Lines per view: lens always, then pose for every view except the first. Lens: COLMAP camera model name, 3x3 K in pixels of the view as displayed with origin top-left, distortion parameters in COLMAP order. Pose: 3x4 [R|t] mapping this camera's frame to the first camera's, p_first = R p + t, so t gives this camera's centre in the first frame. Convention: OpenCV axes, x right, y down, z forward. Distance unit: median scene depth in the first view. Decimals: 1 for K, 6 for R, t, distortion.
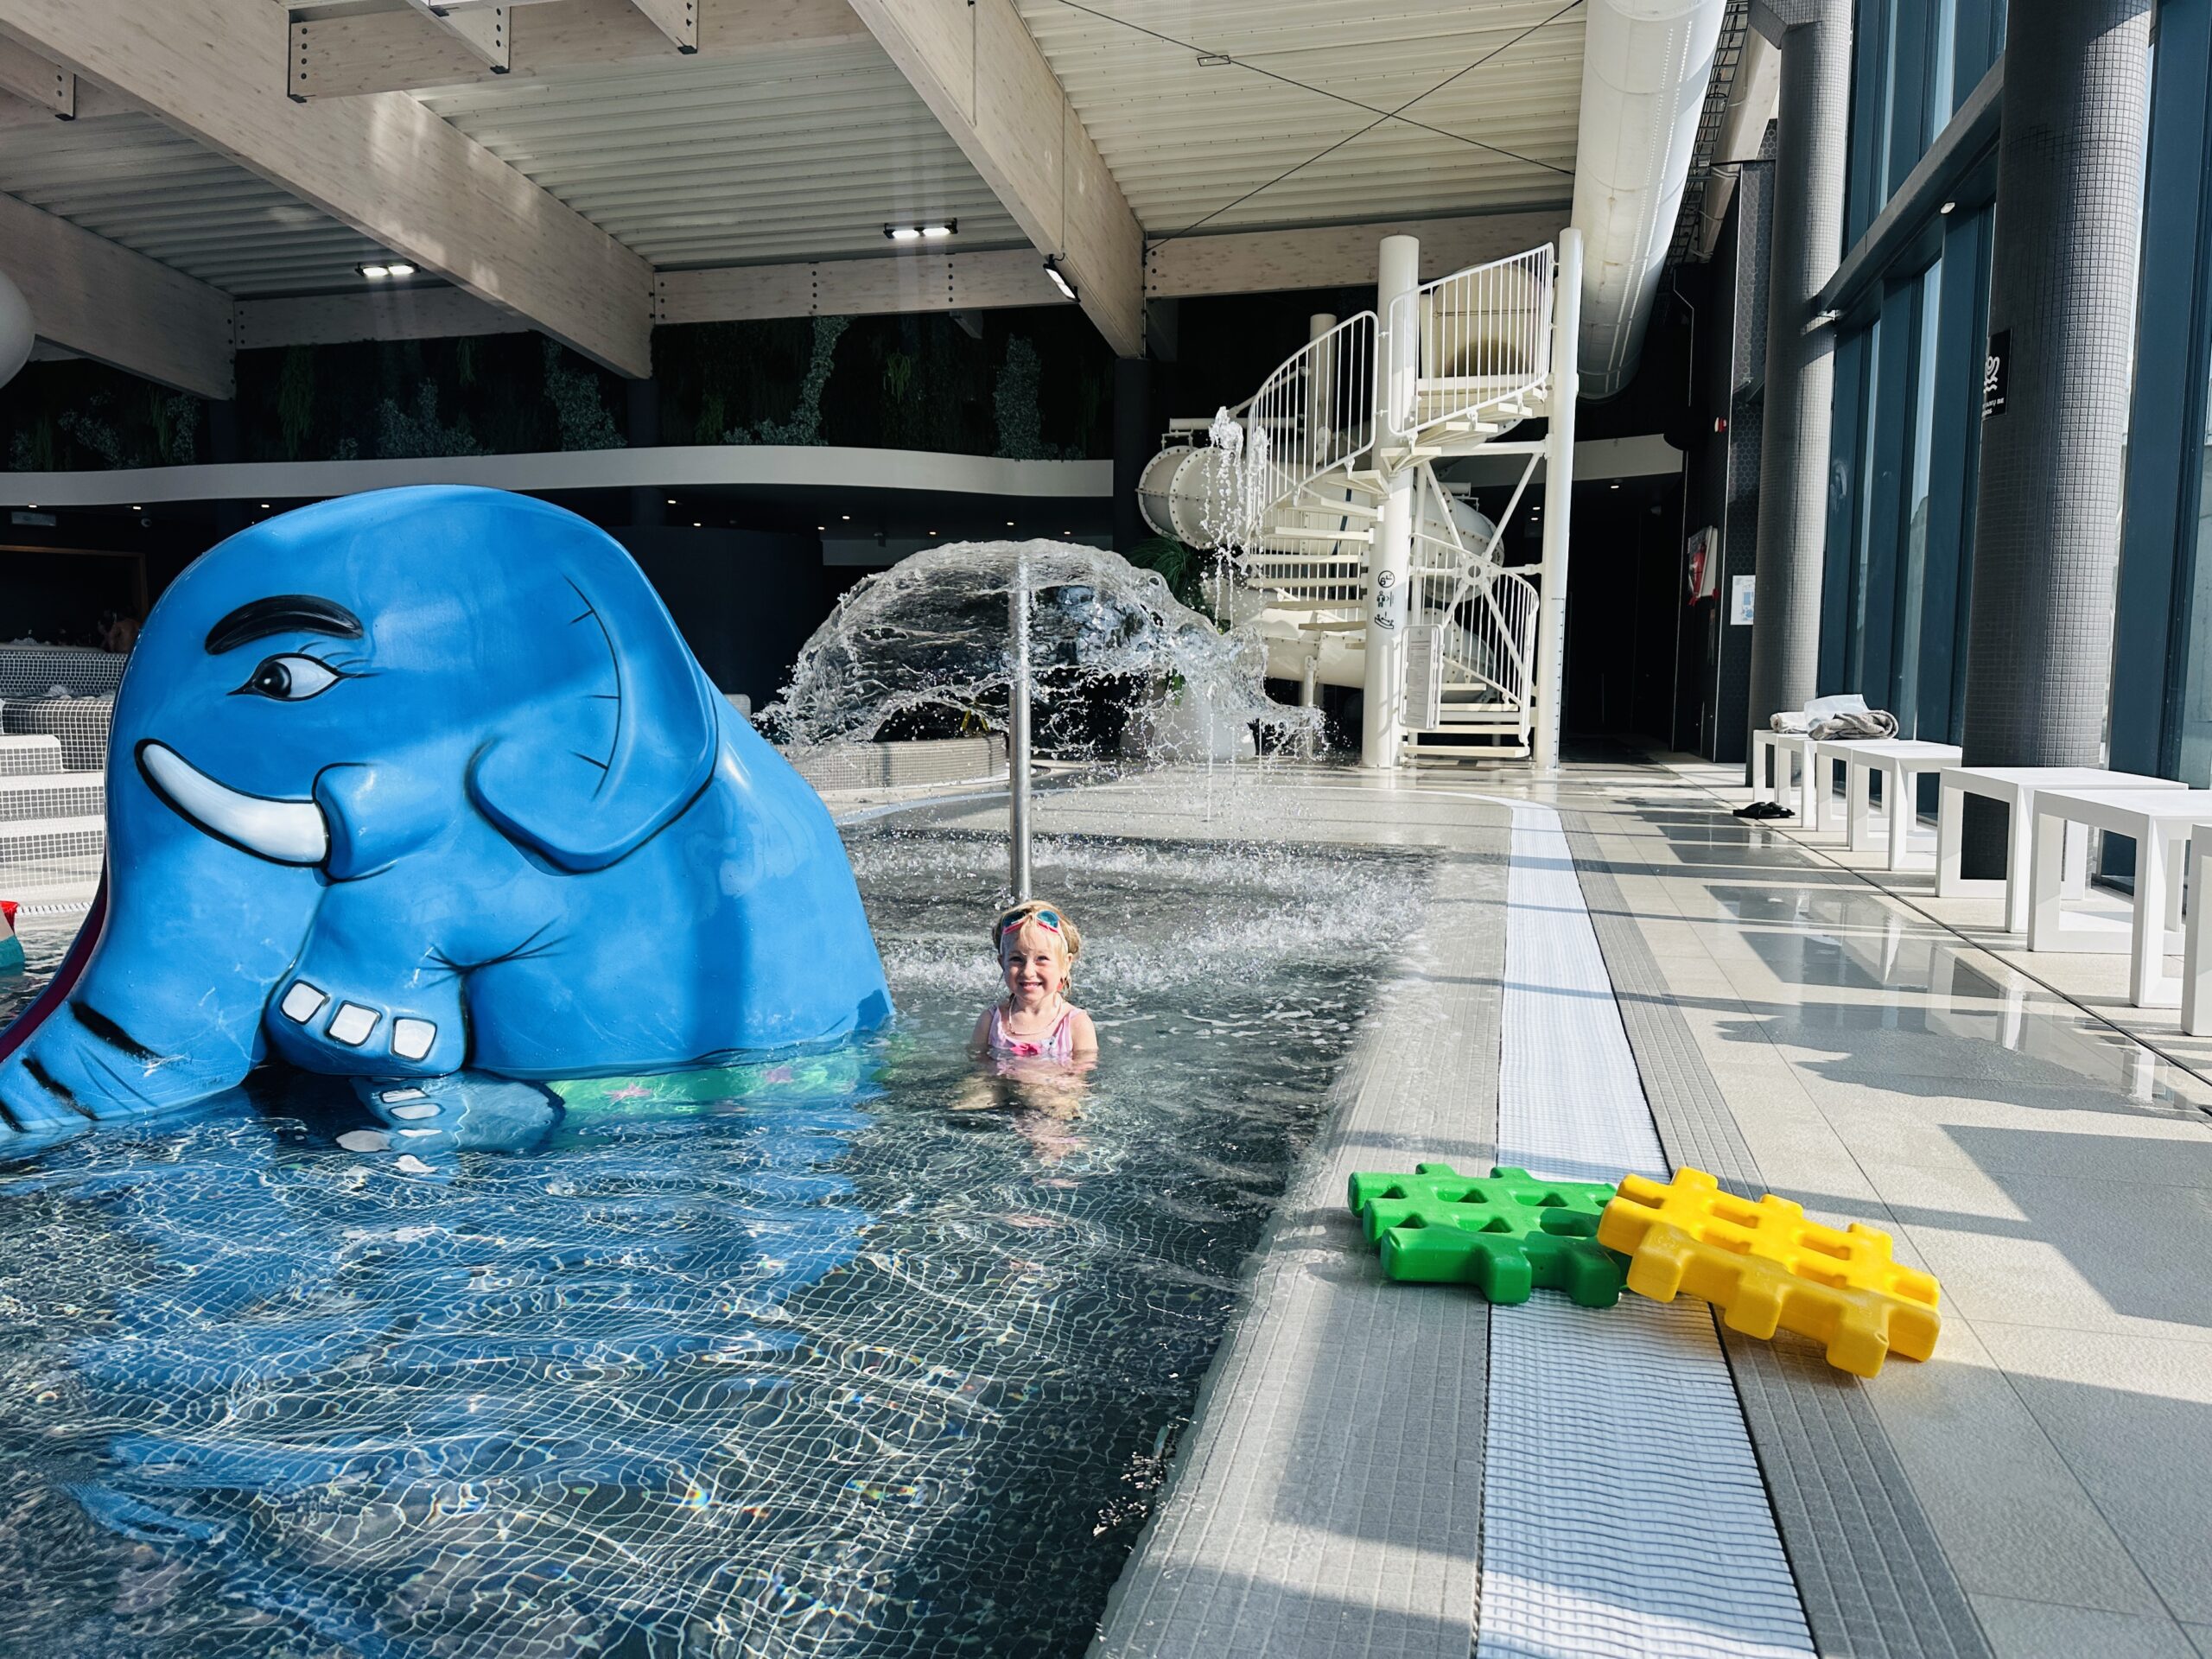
lens RADIAL K [[1559.8, 0, 1127.1], [0, 1559.8, 836.3], [0, 0, 1]] dist [0.069512, -0.085977]
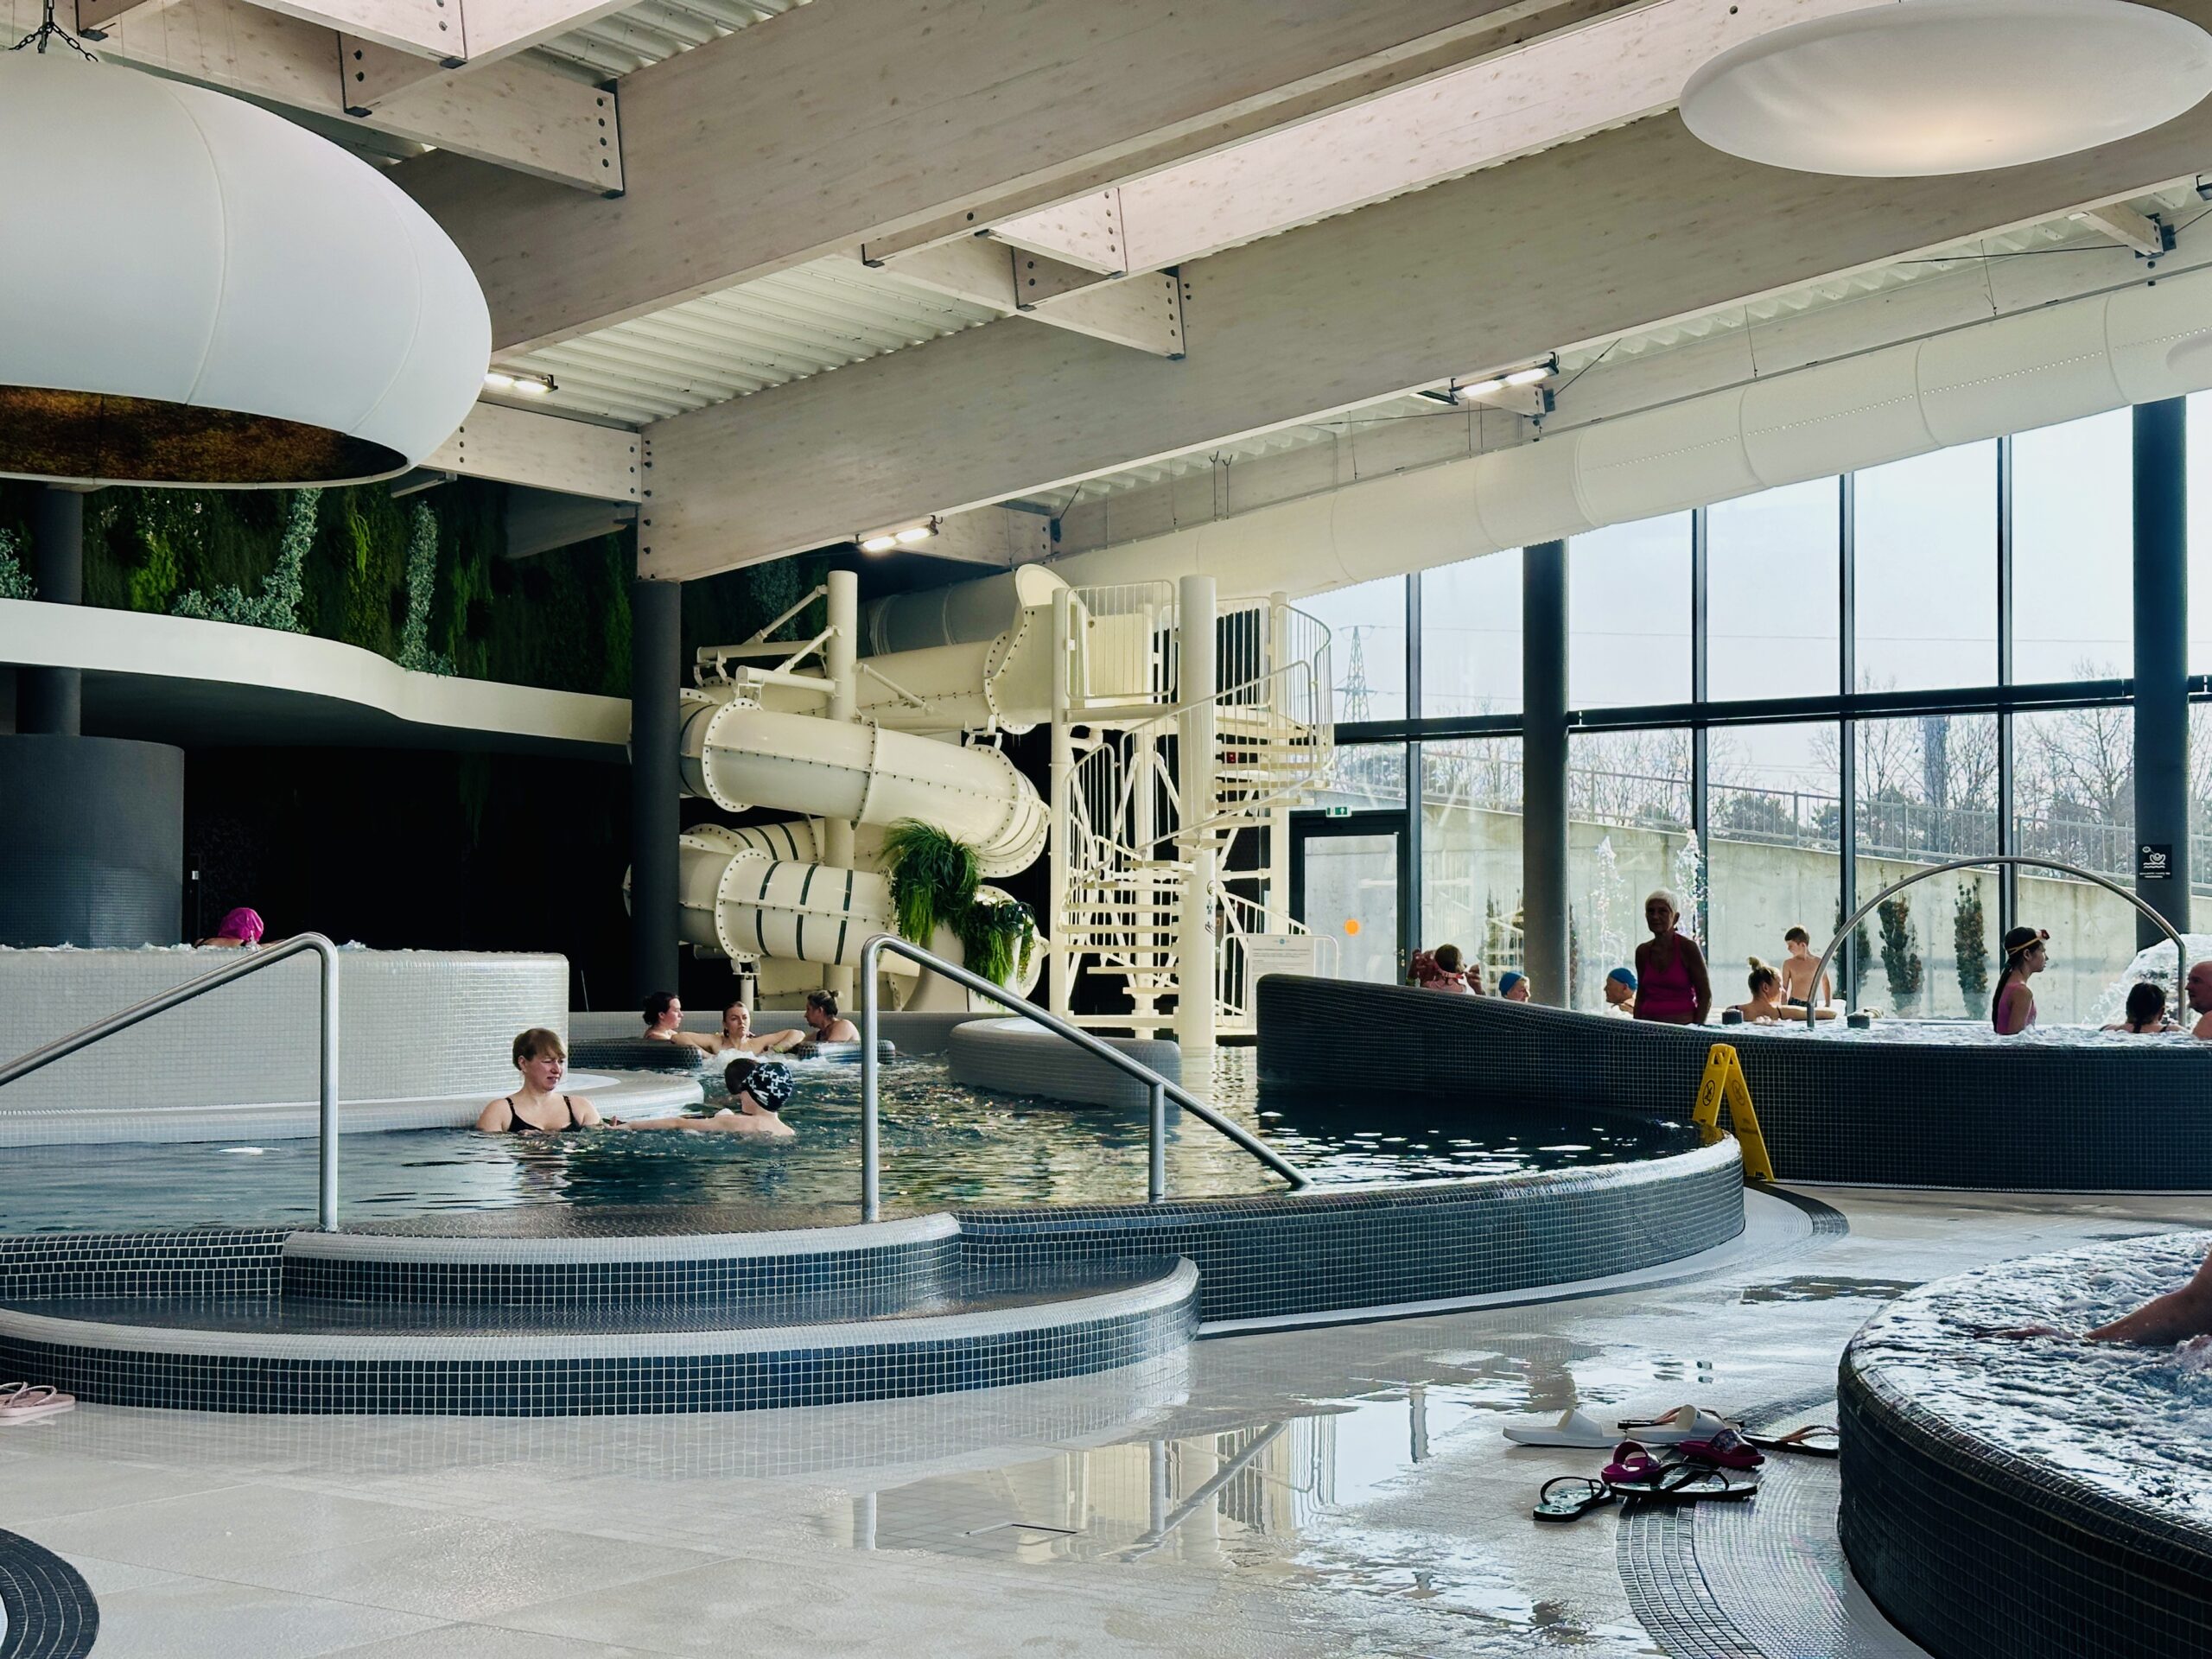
lens RADIAL K [[3138.9, 0, 1106.0], [0, 3138.9, 829.5], [0, 0, 1]] dist [0.195133, 0.007192]
pose [[0.364871, 0.036539, 0.930341, -1.681067], [0.087856, 0.993420, -0.073473, -0.051389], [-0.926904, 0.108544, 0.359260, 0.279947]]
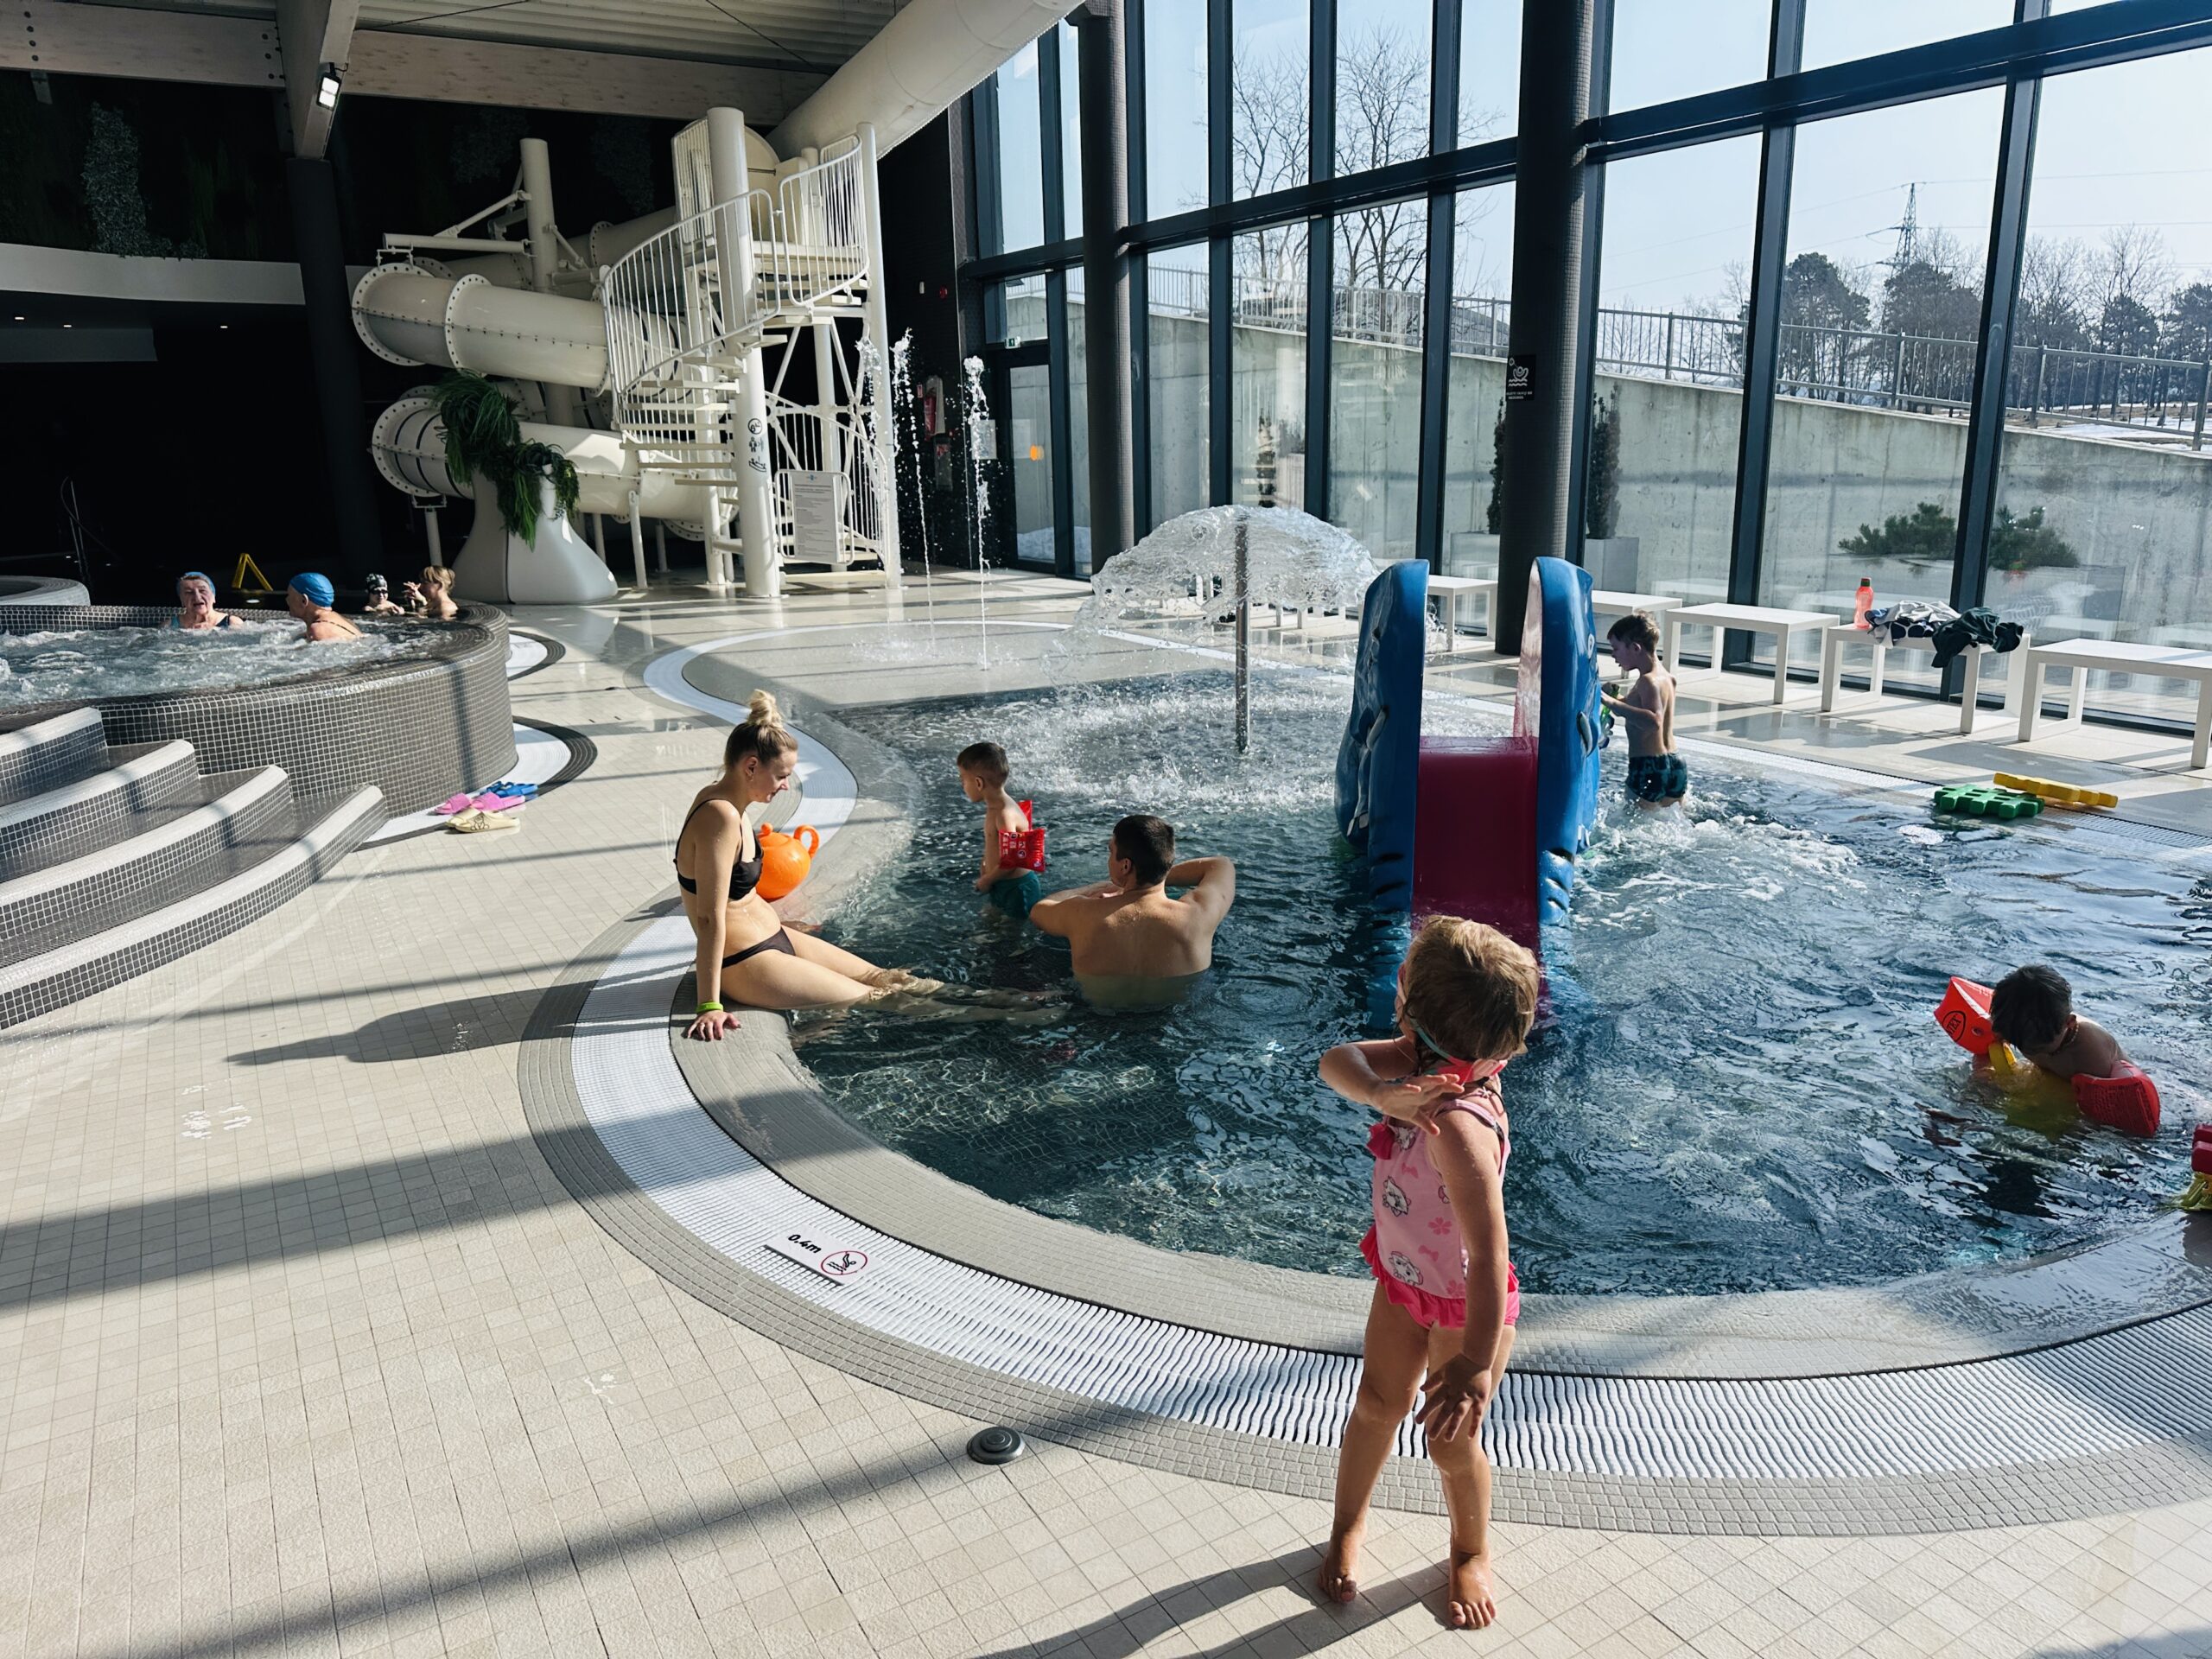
lens RADIAL K [[1560.8, 0, 1121.2], [0, 1560.8, 816.2], [0, 0, 1]] dist [0.067969, -0.087840]
pose [[0.706587, -0.188447, 0.682072, -0.435357], [0.090895, 0.980073, 0.176618, -0.061519], [-0.701764, -0.062799, 0.709636, -0.003827]]
